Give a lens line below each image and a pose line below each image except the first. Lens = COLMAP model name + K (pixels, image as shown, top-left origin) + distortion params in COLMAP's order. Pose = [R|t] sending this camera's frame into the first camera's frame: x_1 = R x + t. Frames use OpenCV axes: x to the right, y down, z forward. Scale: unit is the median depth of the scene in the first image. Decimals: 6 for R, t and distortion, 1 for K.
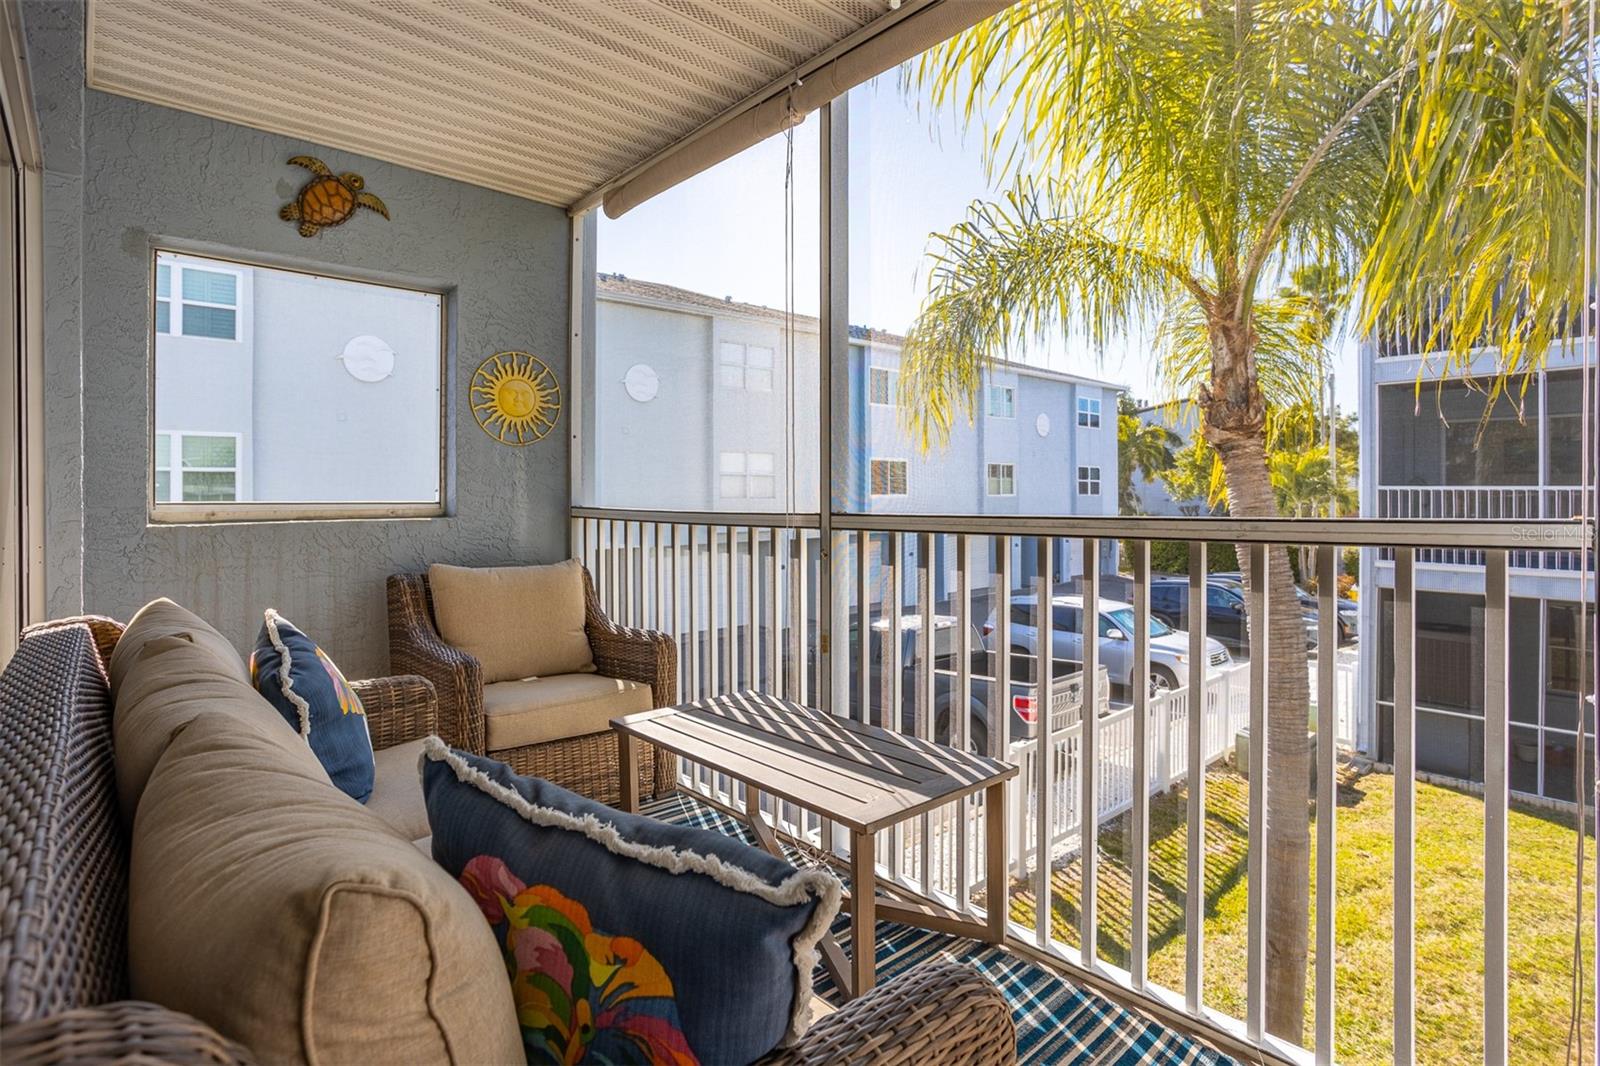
lens RADIAL K [[847.2, 0, 828.4], [0, 847.2, 536.8], [0, 0, 1]] dist [0.001114, -0.033187]
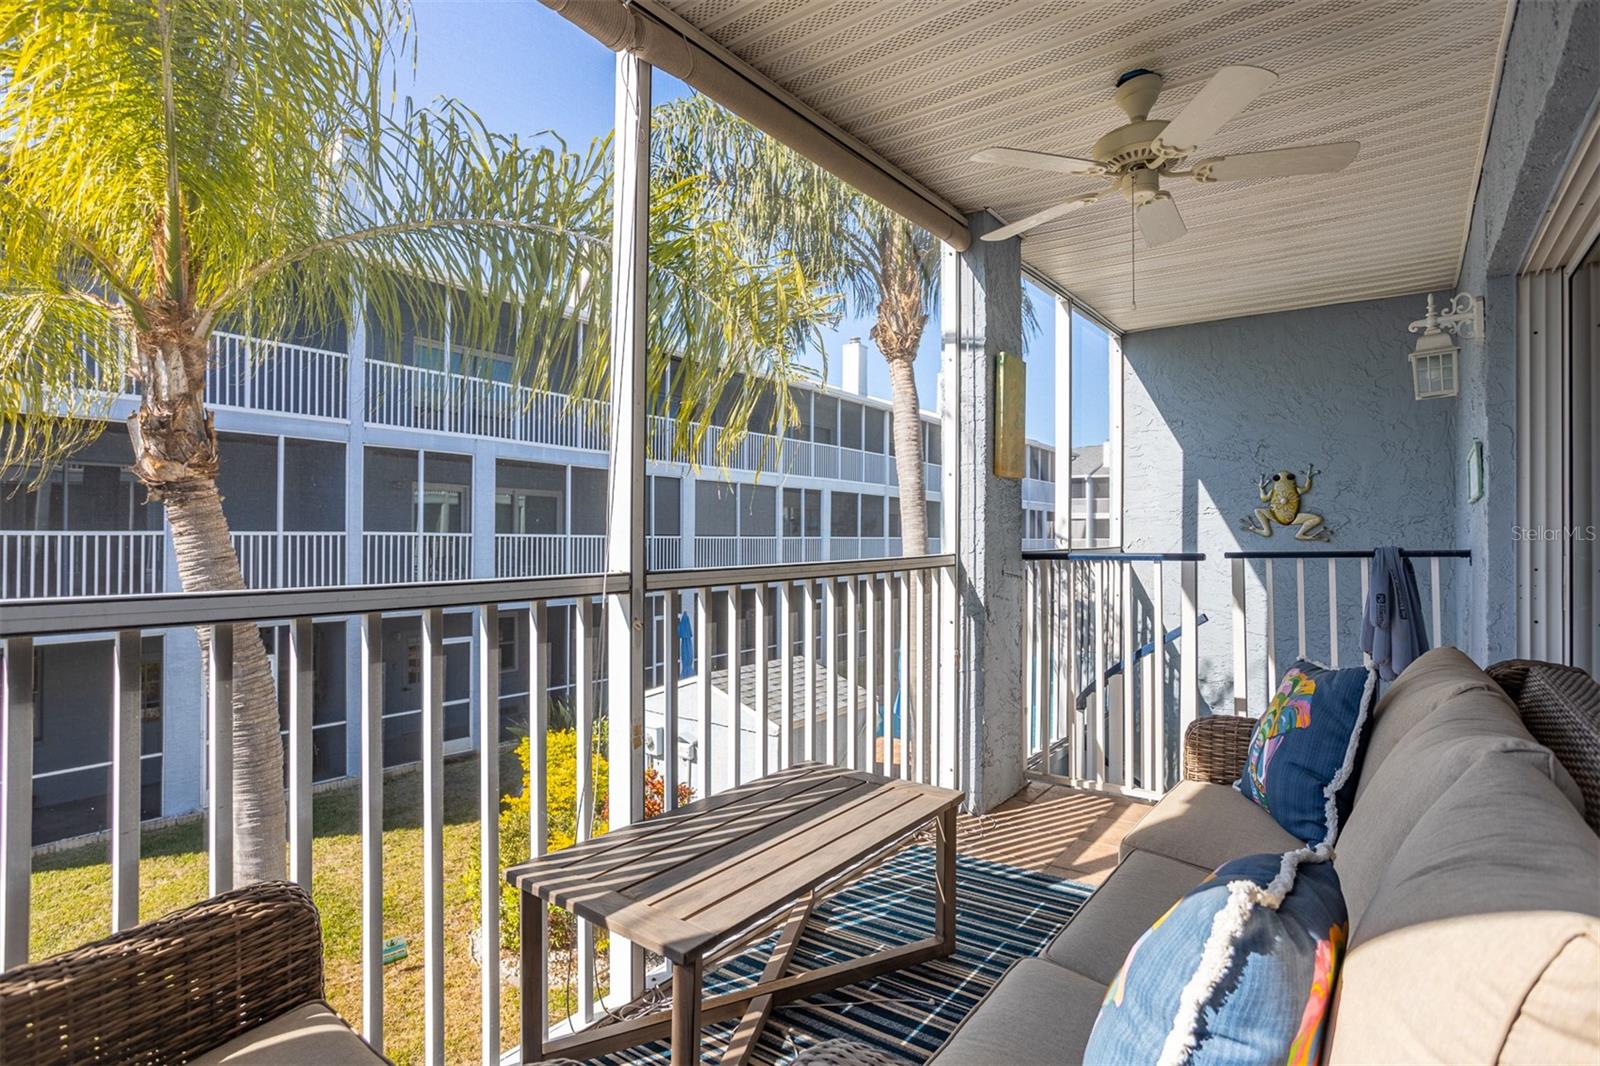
lens RADIAL K [[812.7, 0, 823.4], [0, 812.7, 531.4], [0, 0, 1]] dist [-0.059665, 0.034353]
pose [[-0.209890, 0.002824, 0.977721, -0.440481], [0.051230, 0.998654, 0.008113, -0.035617], [-0.976382, 0.051791, -0.209752, 0.553102]]
